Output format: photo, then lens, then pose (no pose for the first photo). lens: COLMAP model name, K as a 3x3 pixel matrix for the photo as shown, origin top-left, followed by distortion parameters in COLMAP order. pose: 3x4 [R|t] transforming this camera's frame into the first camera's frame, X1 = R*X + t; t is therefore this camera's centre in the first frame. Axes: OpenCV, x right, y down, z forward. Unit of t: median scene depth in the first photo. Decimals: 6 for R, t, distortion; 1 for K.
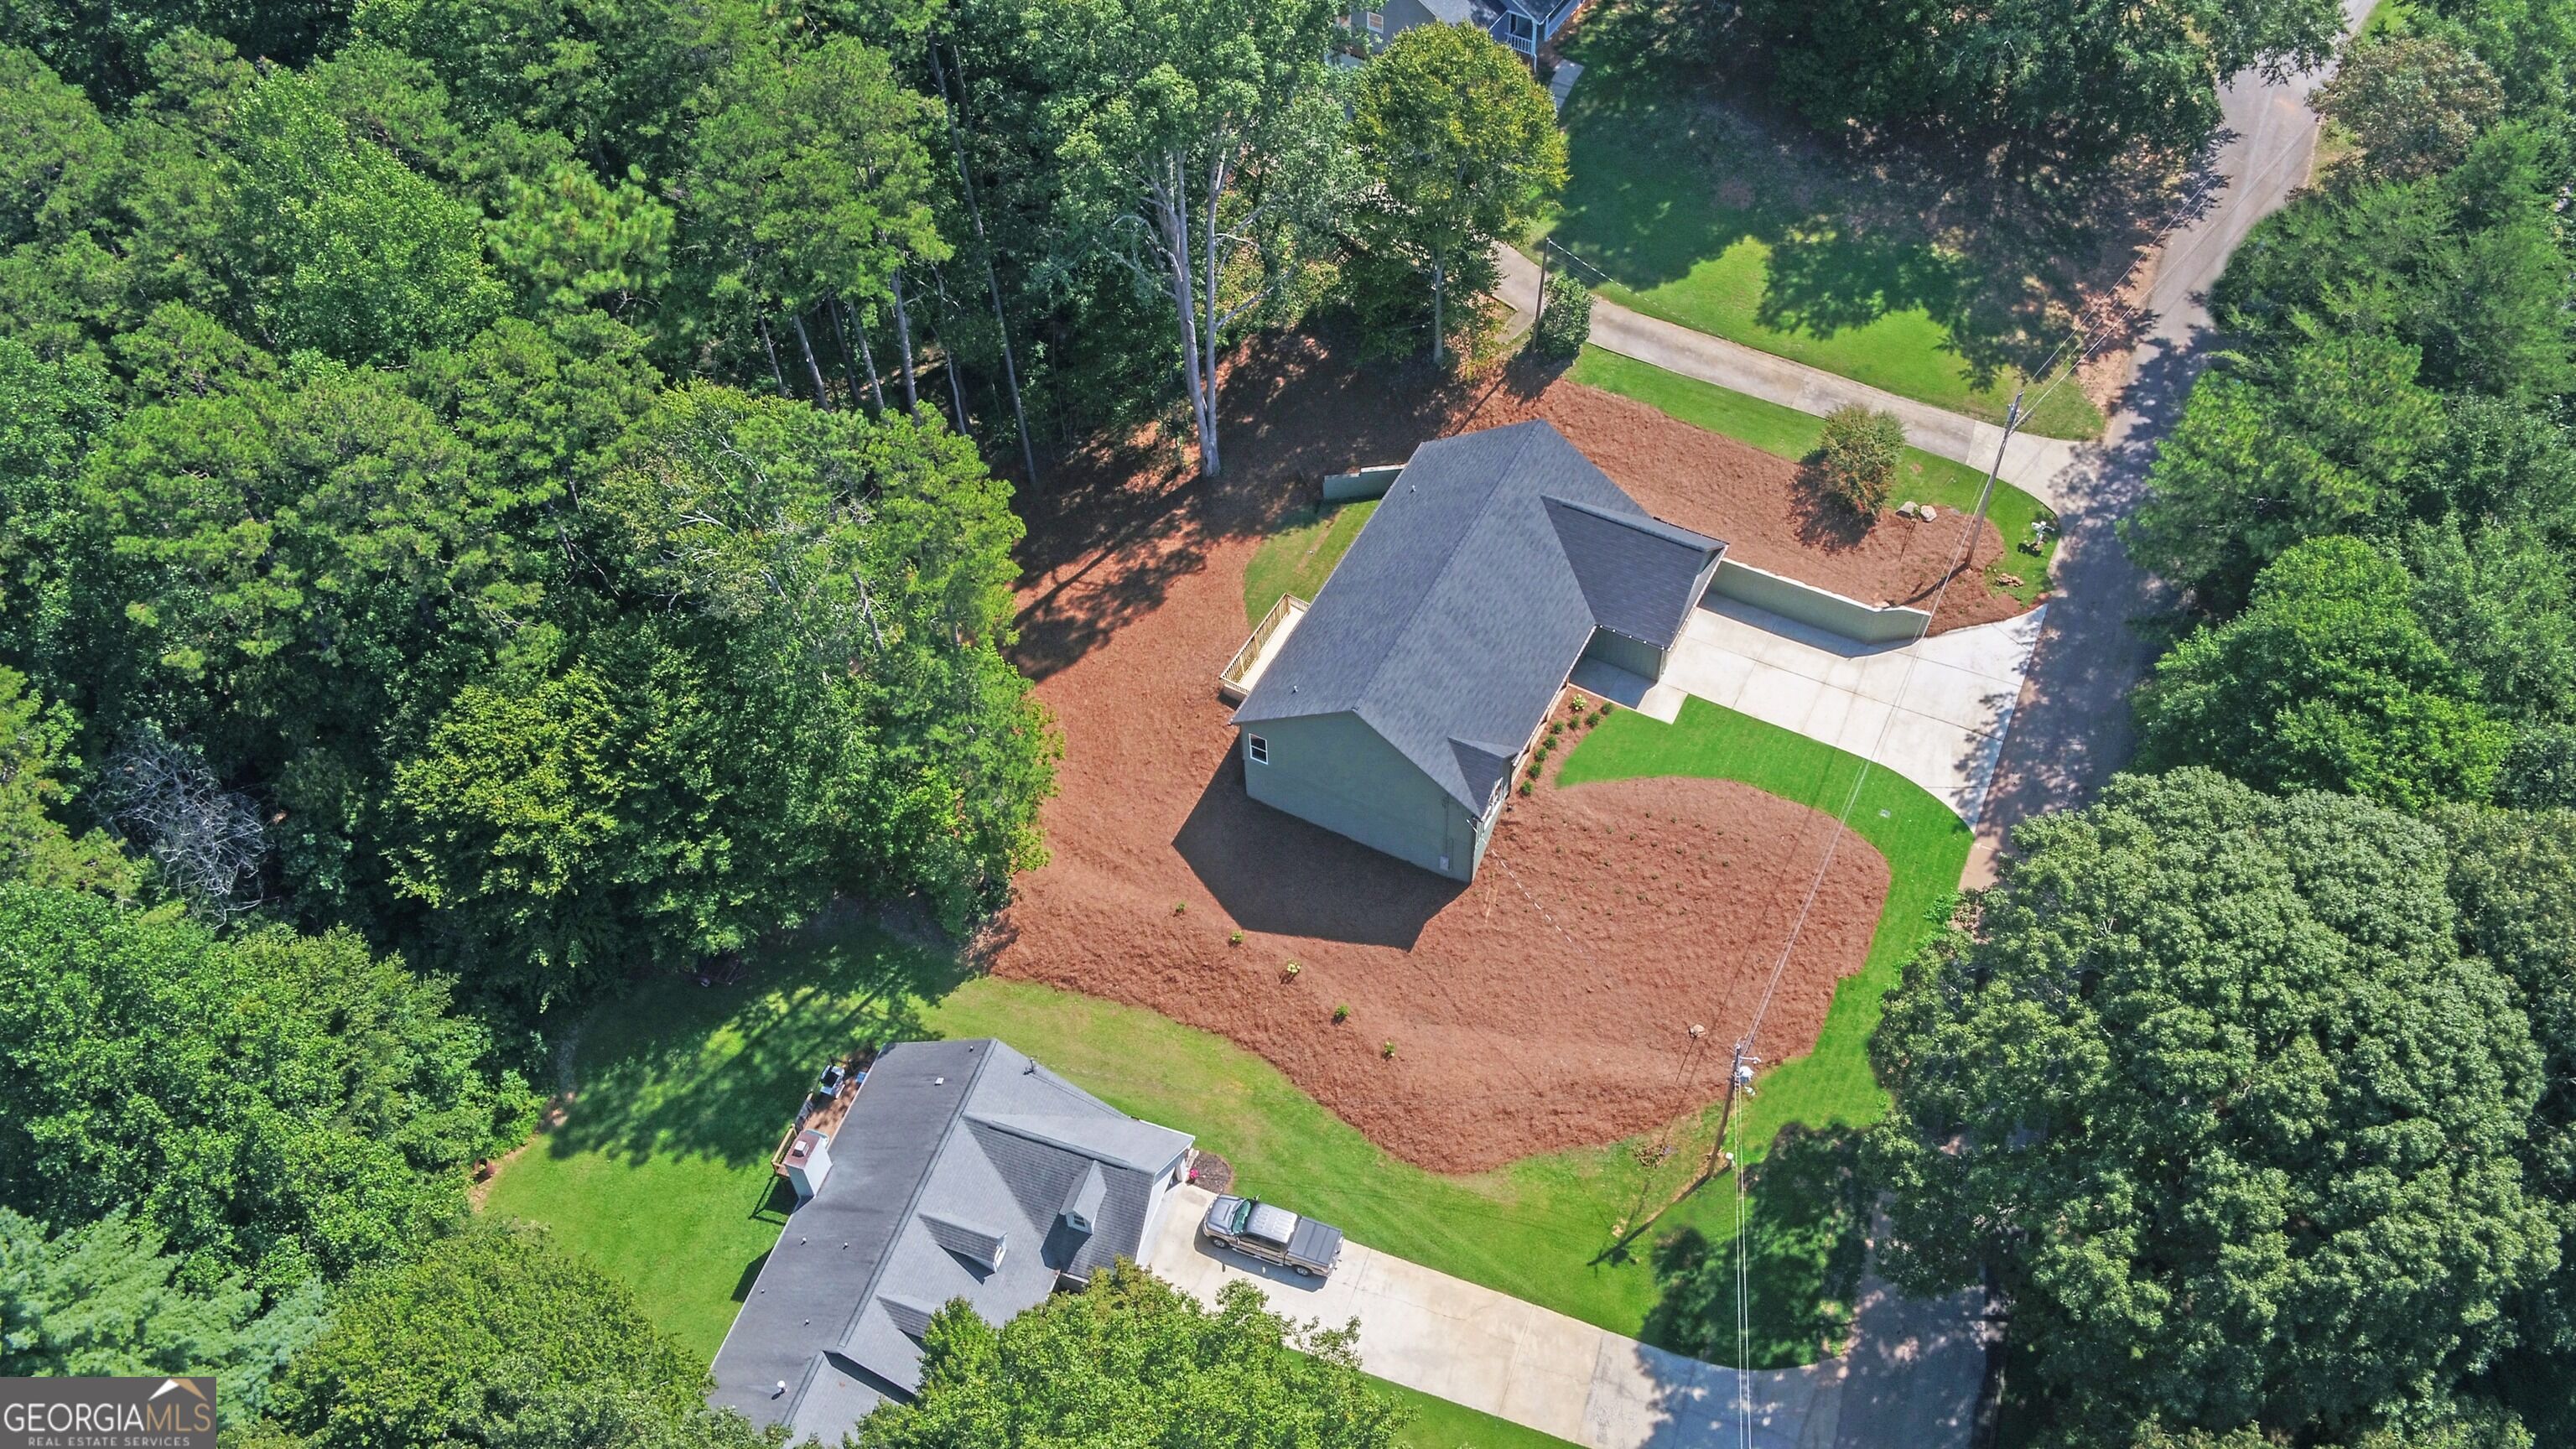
lens RADIAL K [[2237.9, 0, 1296.9], [0, 2237.9, 739.1], [0, 0, 1]] dist [0.004136, -0.009215]
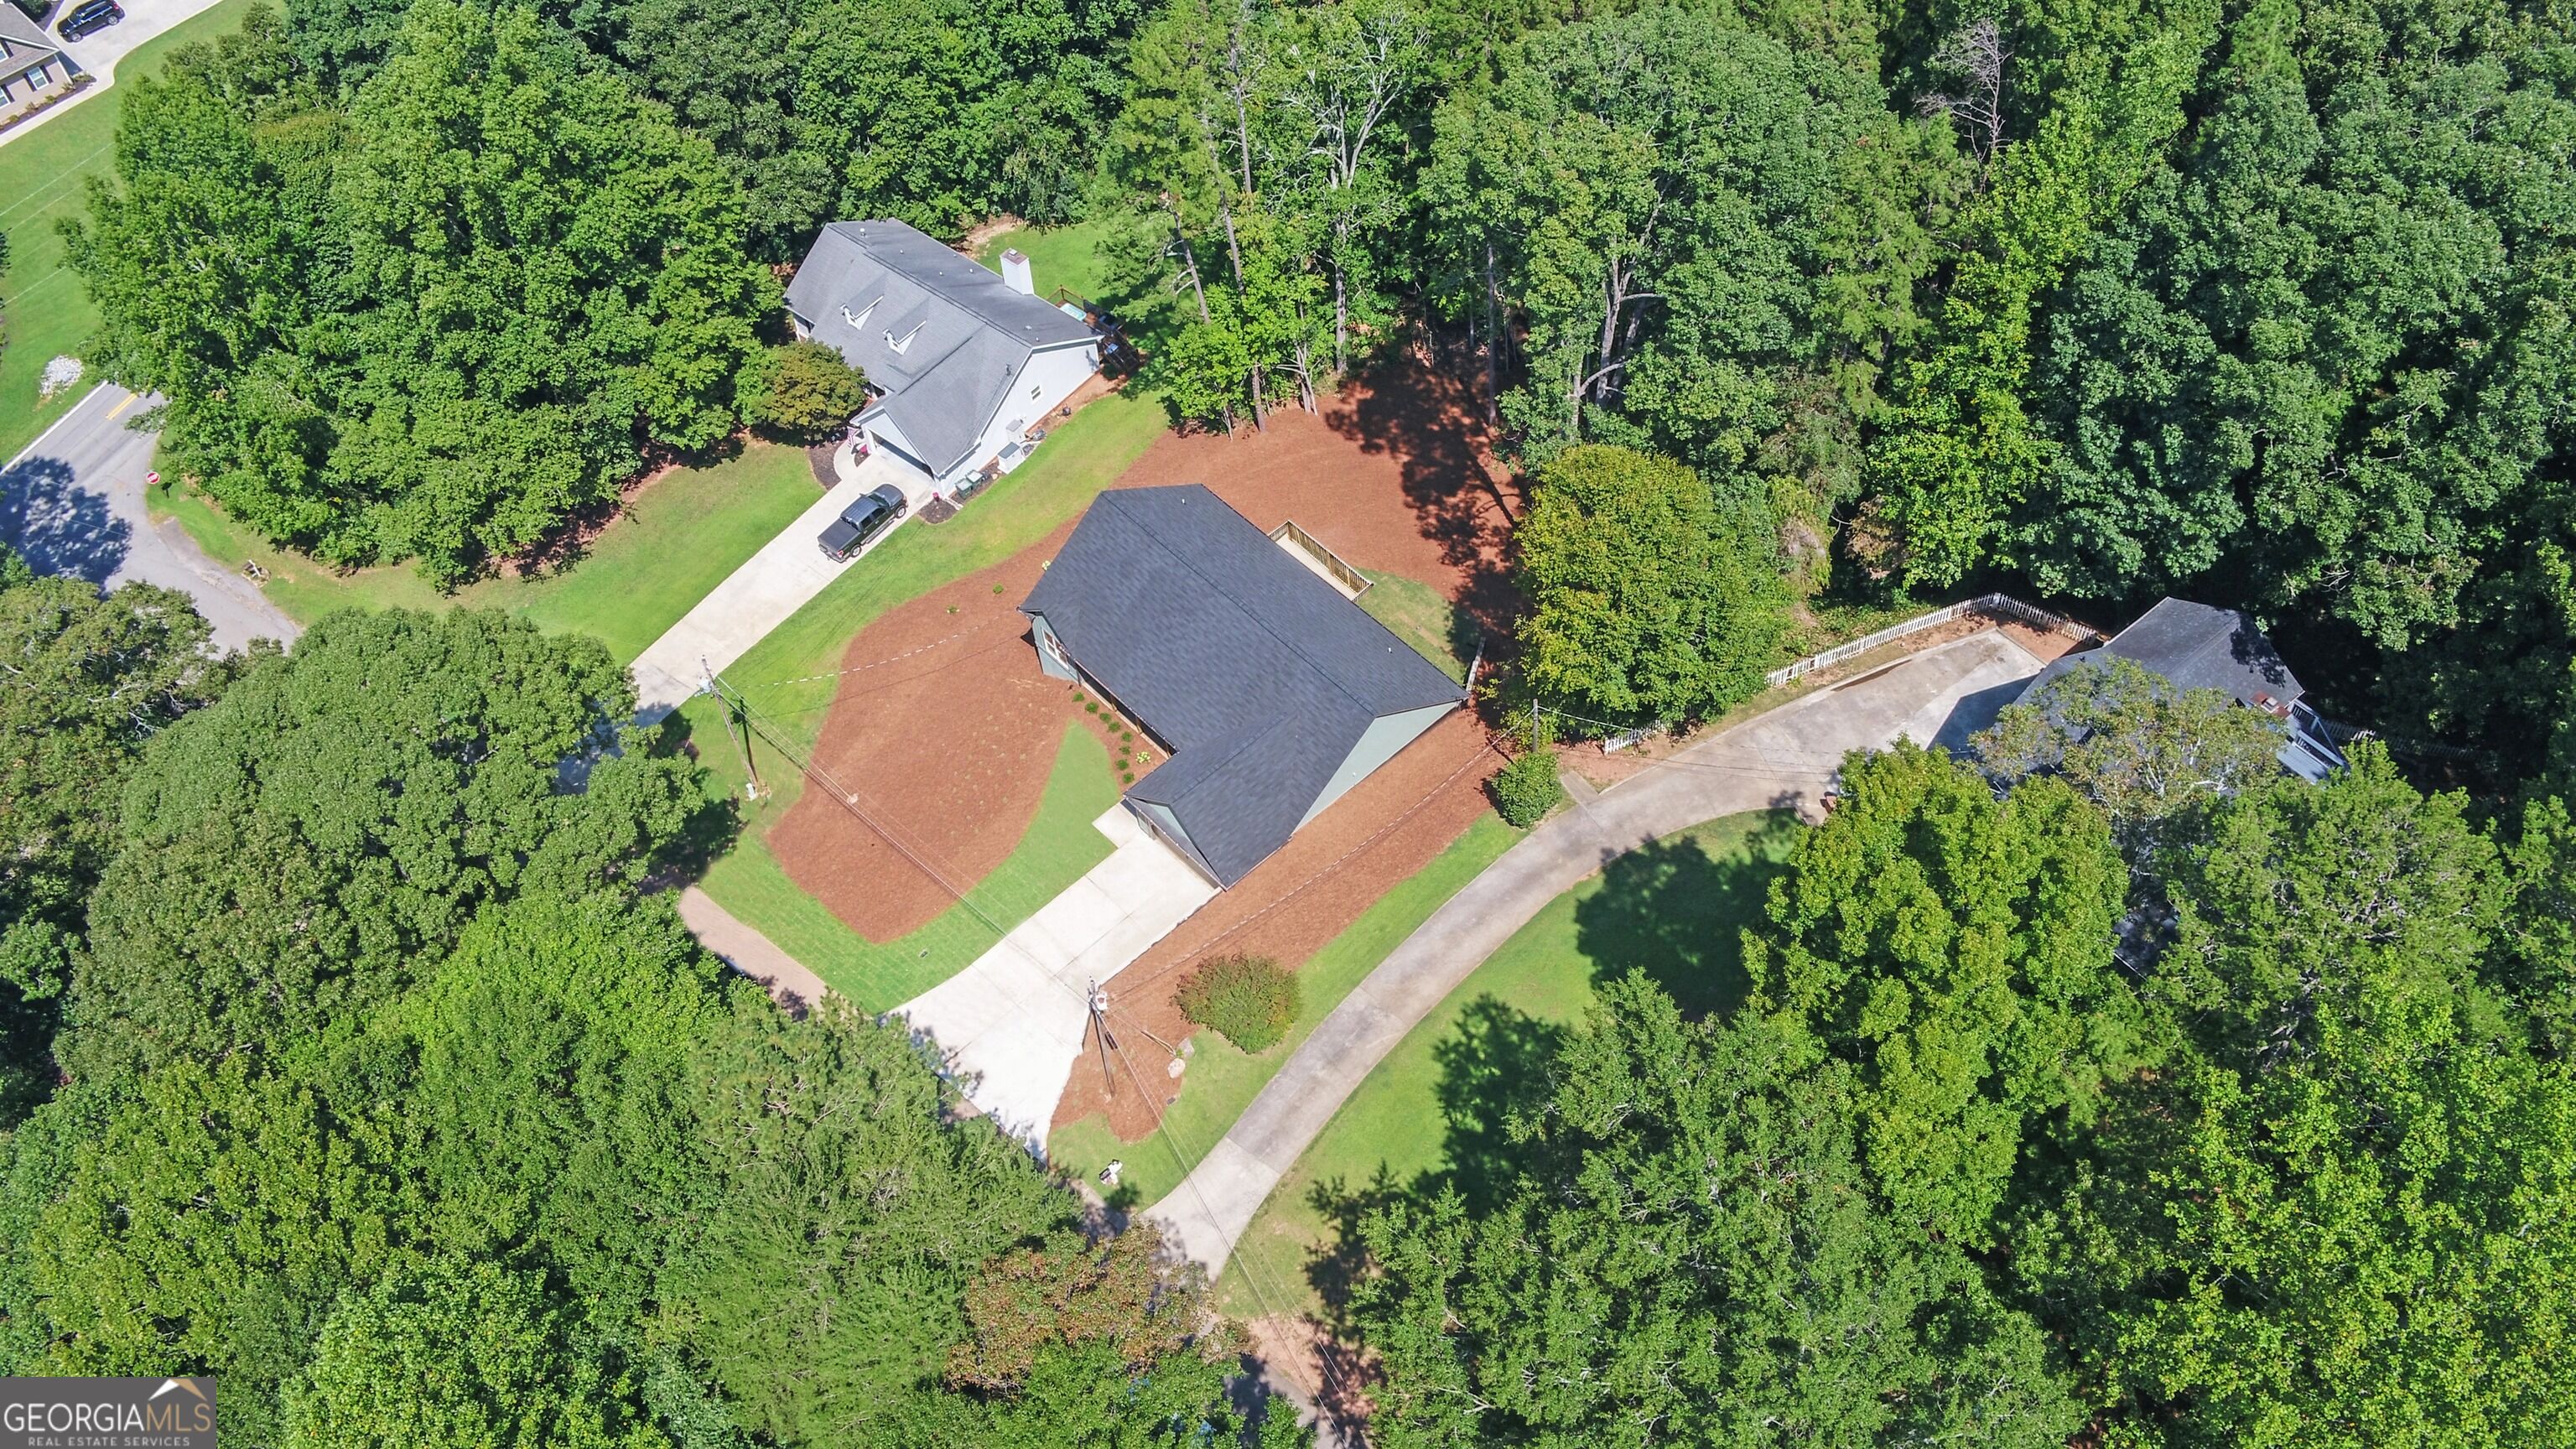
lens RADIAL K [[2237.9, 0, 1267.6], [0, 2237.9, 709.5], [0, 0, 1]] dist [0.004136, -0.009215]
pose [[-0.344559, 0.772145, -0.533920, 0.624970], [-0.687244, 0.179974, 0.703779, -0.774086], [0.639511, 0.609427, 0.468641, 0.490749]]
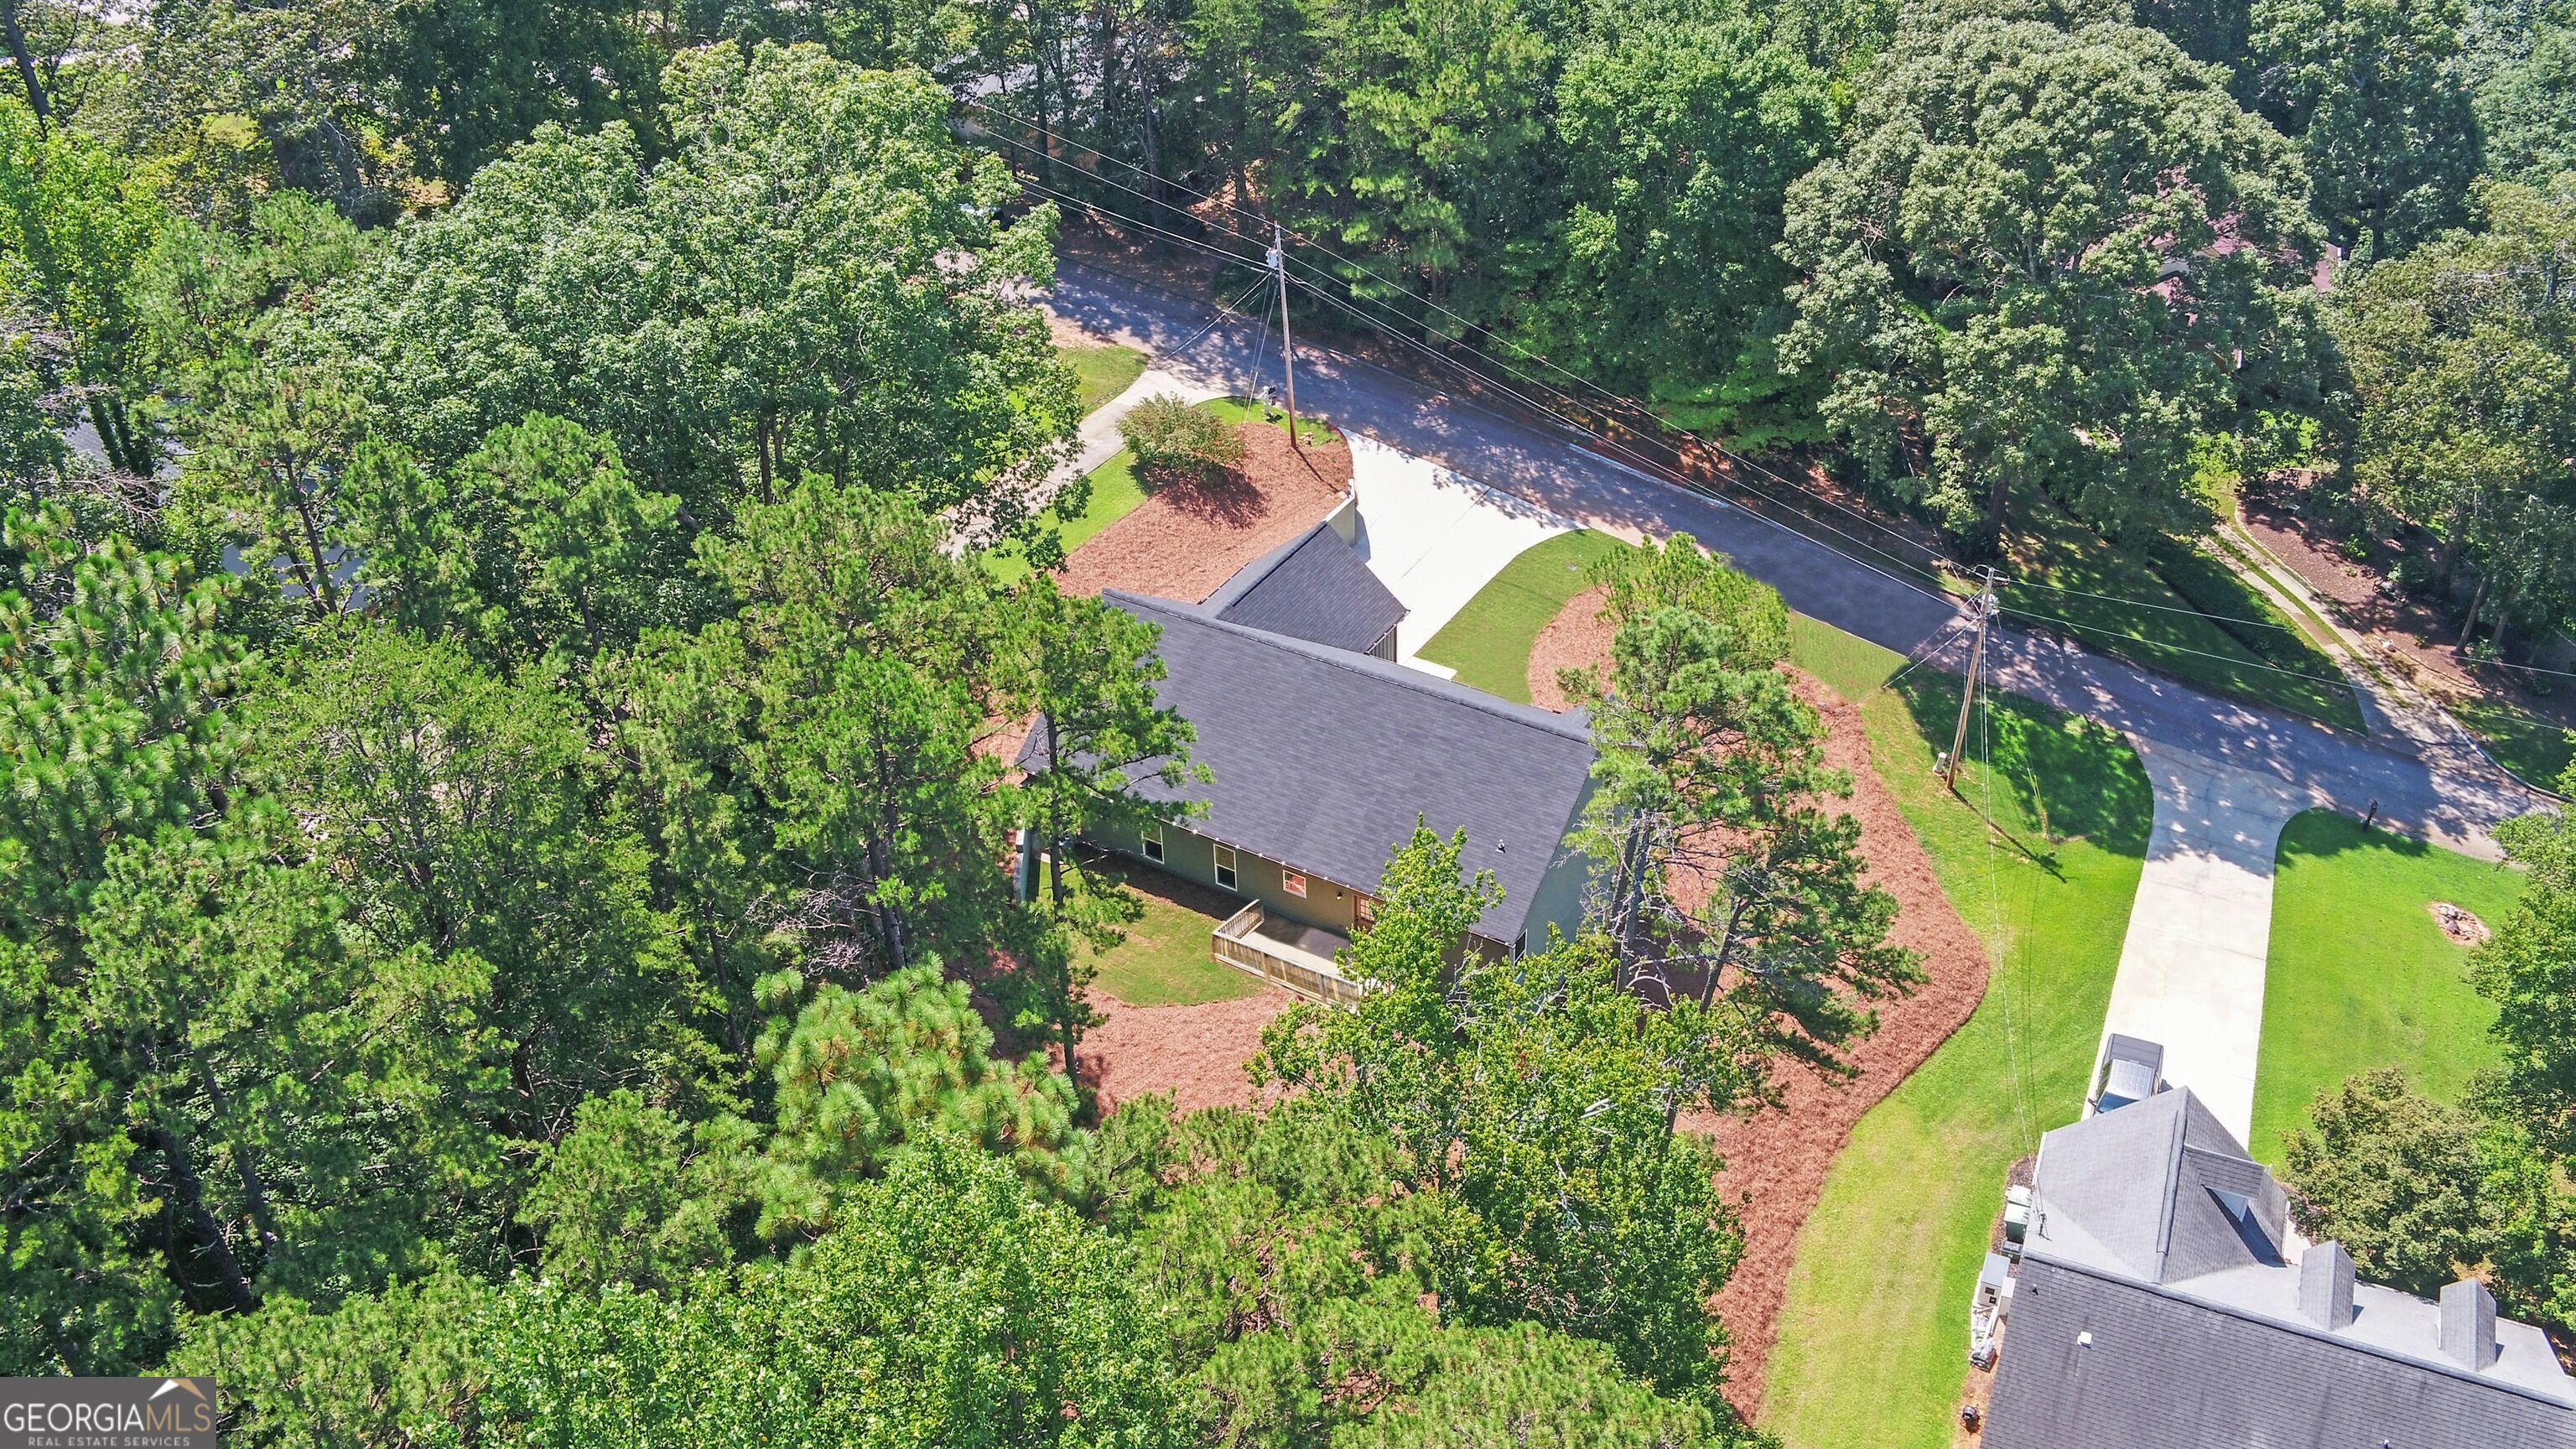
lens RADIAL K [[2237.9, 0, 1305.4], [0, 2237.9, 731.6], [0, 0, 1]] dist [0.004136, -0.009215]
pose [[0.066269, -0.555521, 0.828858, -0.536843], [0.794052, 0.532388, 0.293333, -0.276297], [-0.604226, 0.638718, 0.476394, 0.596737]]
